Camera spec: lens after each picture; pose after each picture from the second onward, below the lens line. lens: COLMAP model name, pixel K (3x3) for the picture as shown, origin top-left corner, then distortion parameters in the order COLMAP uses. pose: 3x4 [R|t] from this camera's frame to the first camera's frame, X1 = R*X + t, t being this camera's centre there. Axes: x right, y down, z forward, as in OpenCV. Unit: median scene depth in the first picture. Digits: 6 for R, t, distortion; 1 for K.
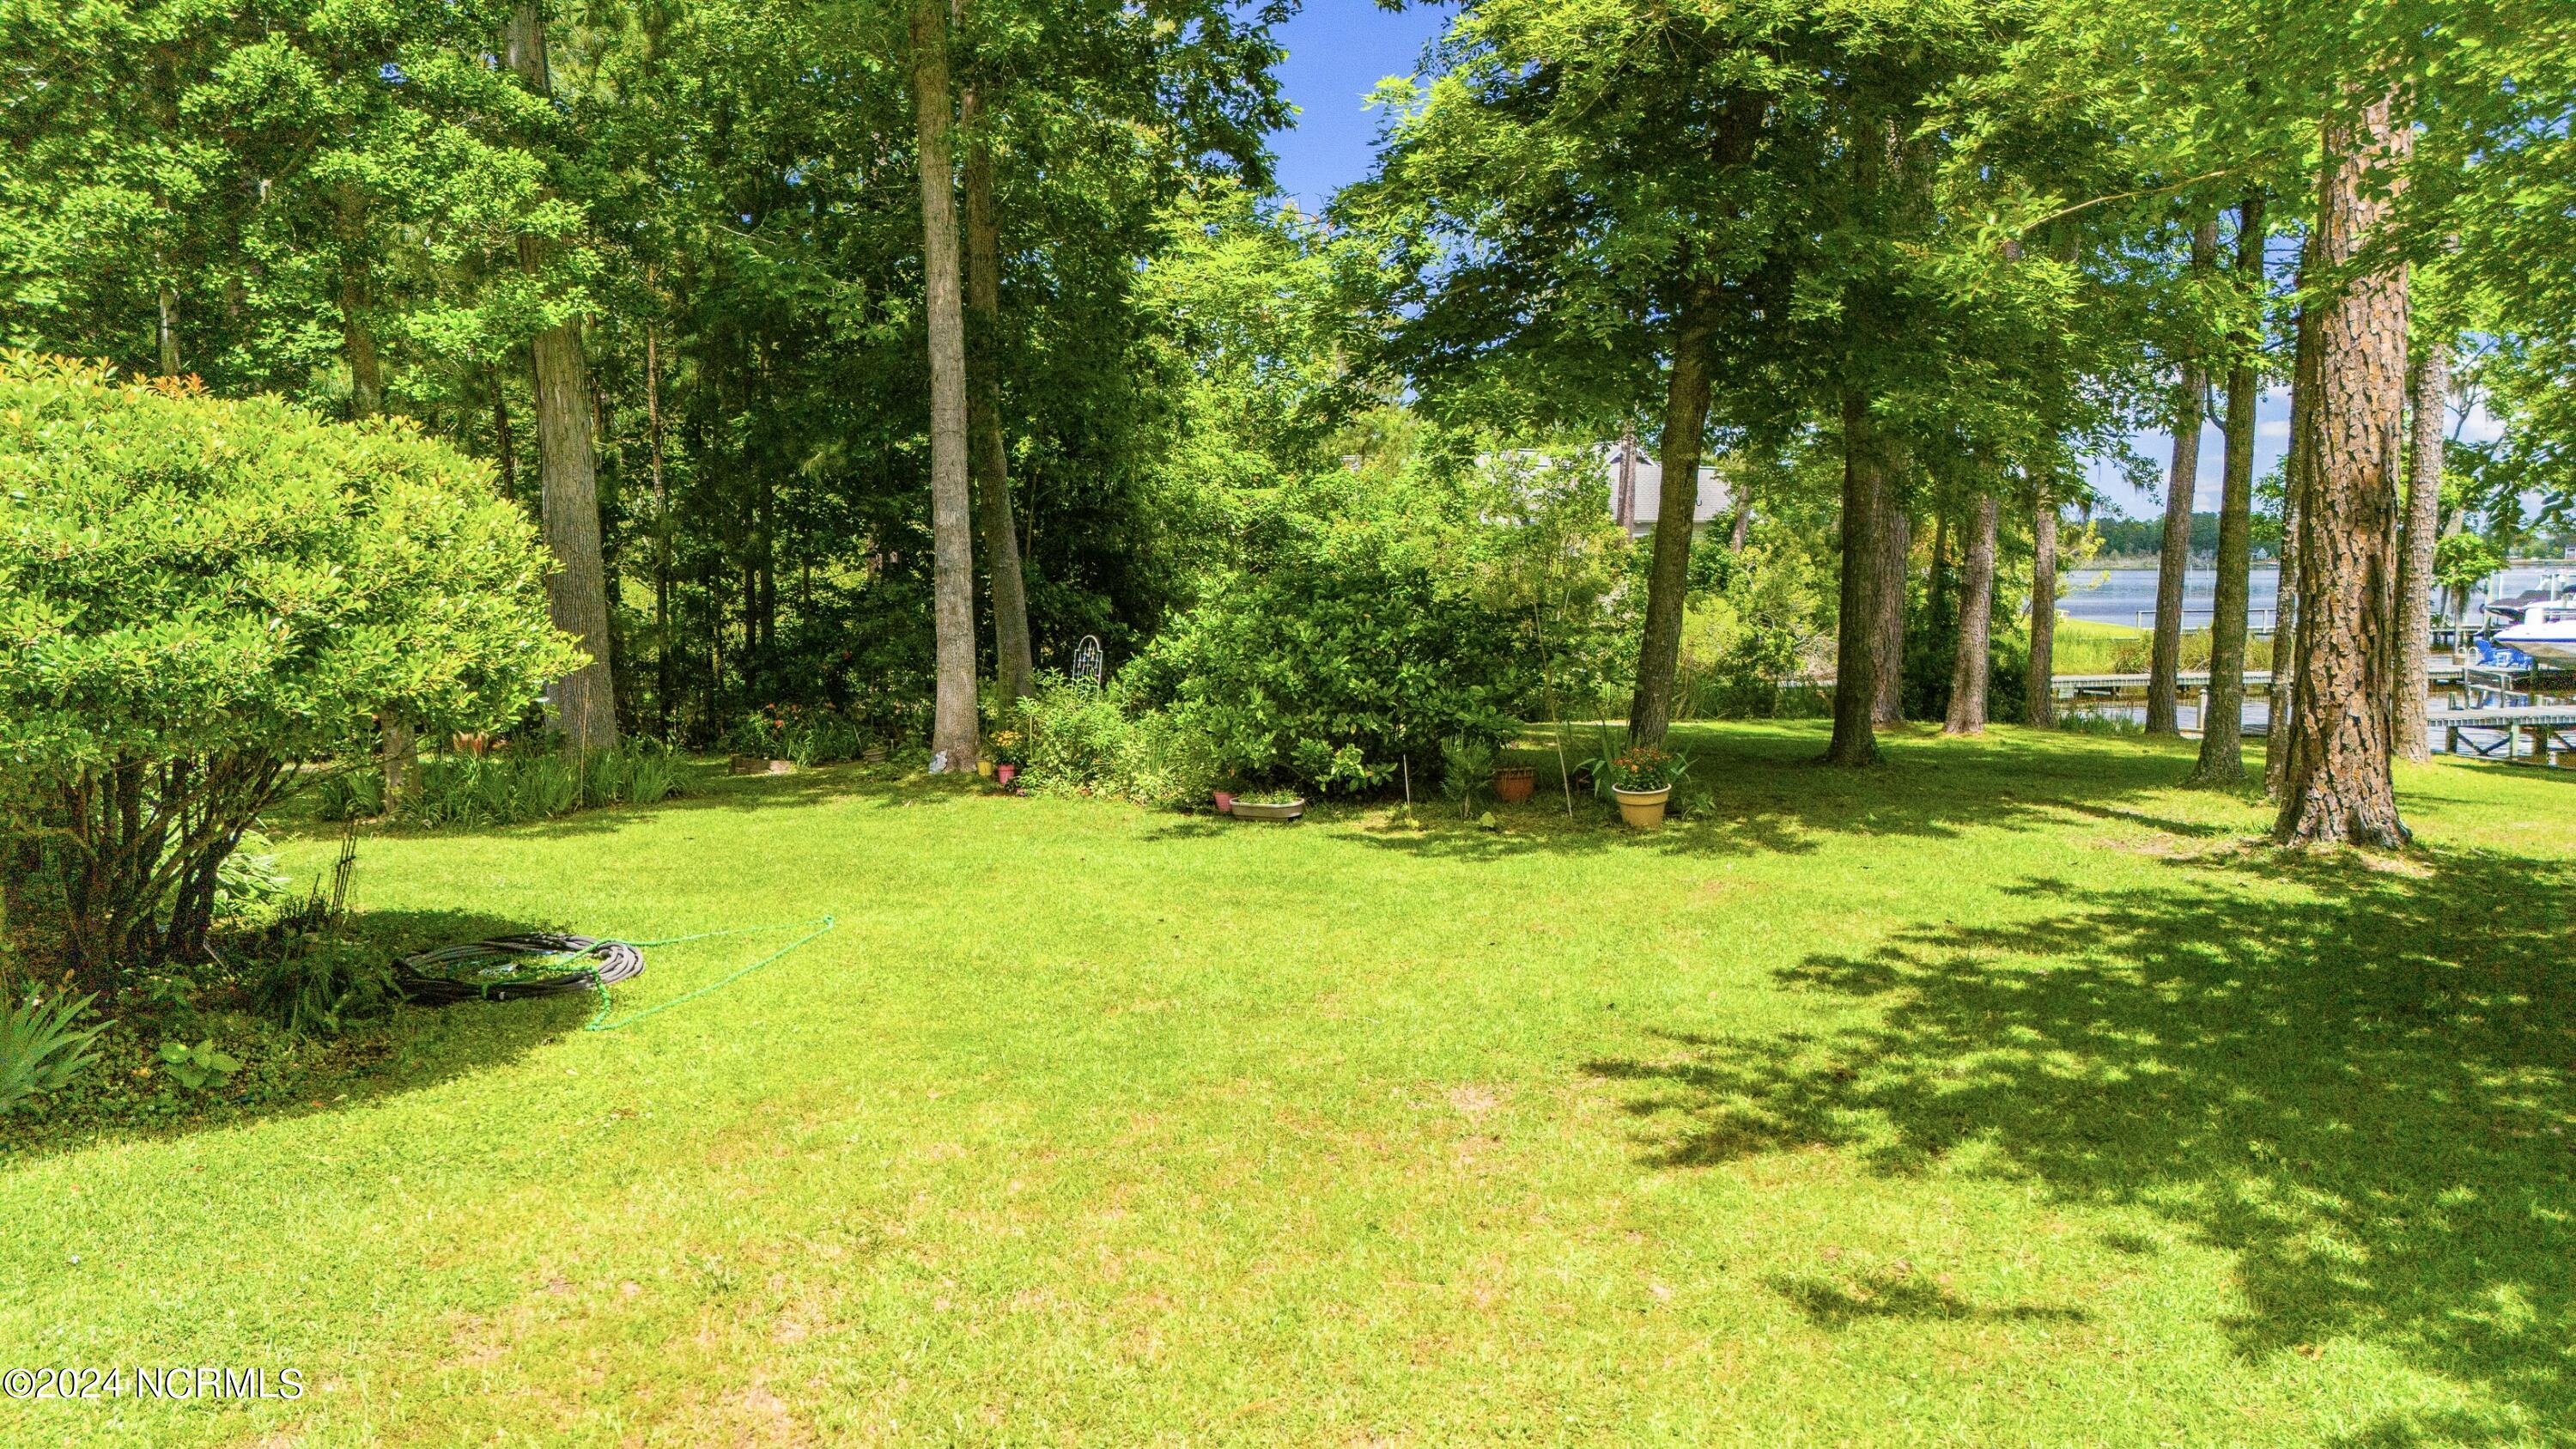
lens RADIAL K [[1872.8, 0, 1287.9], [0, 1872.8, 737.1], [0, 0, 1]] dist [0.136405, -0.261389]
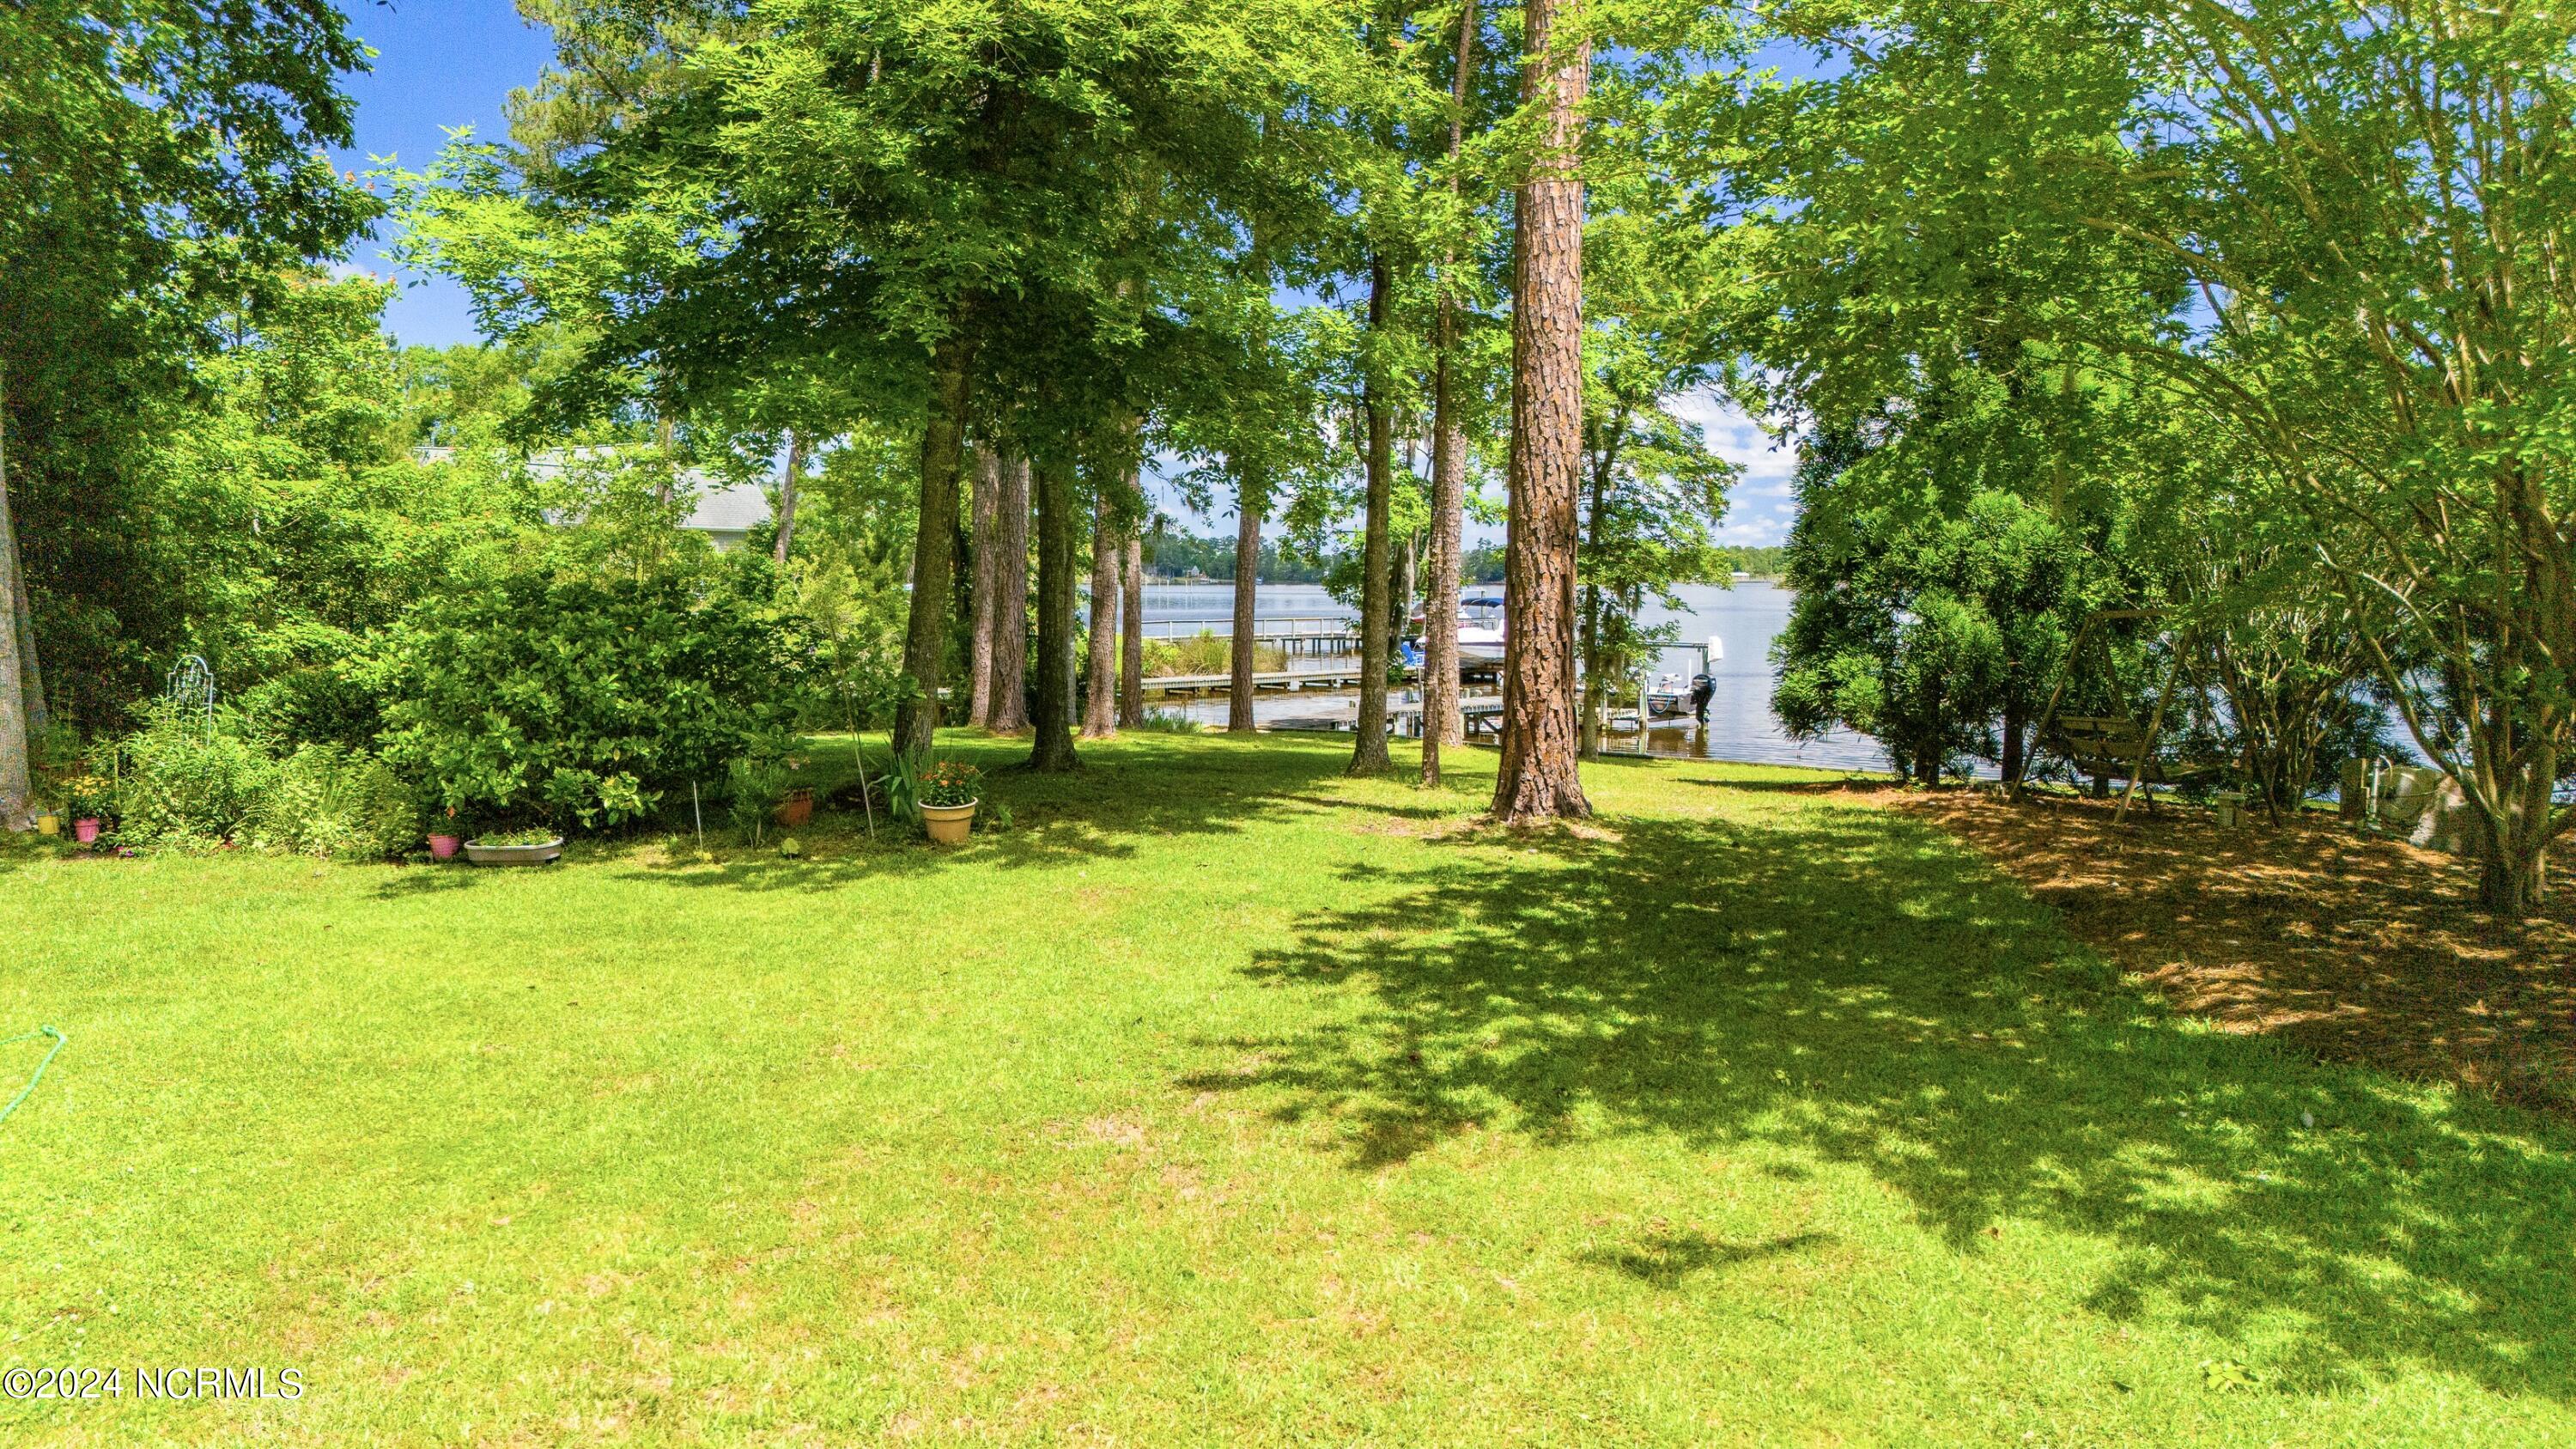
lens RADIAL K [[1874.0, 0, 1281.0], [0, 1874.0, 716.9], [0, 0, 1]] dist [0.091115, -0.088968]
pose [[0.864997, -0.031043, 0.500815, -0.143417], [0.039033, 0.999223, -0.005481, -0.005267], [-0.500256, 0.024290, 0.865537, 0.057554]]
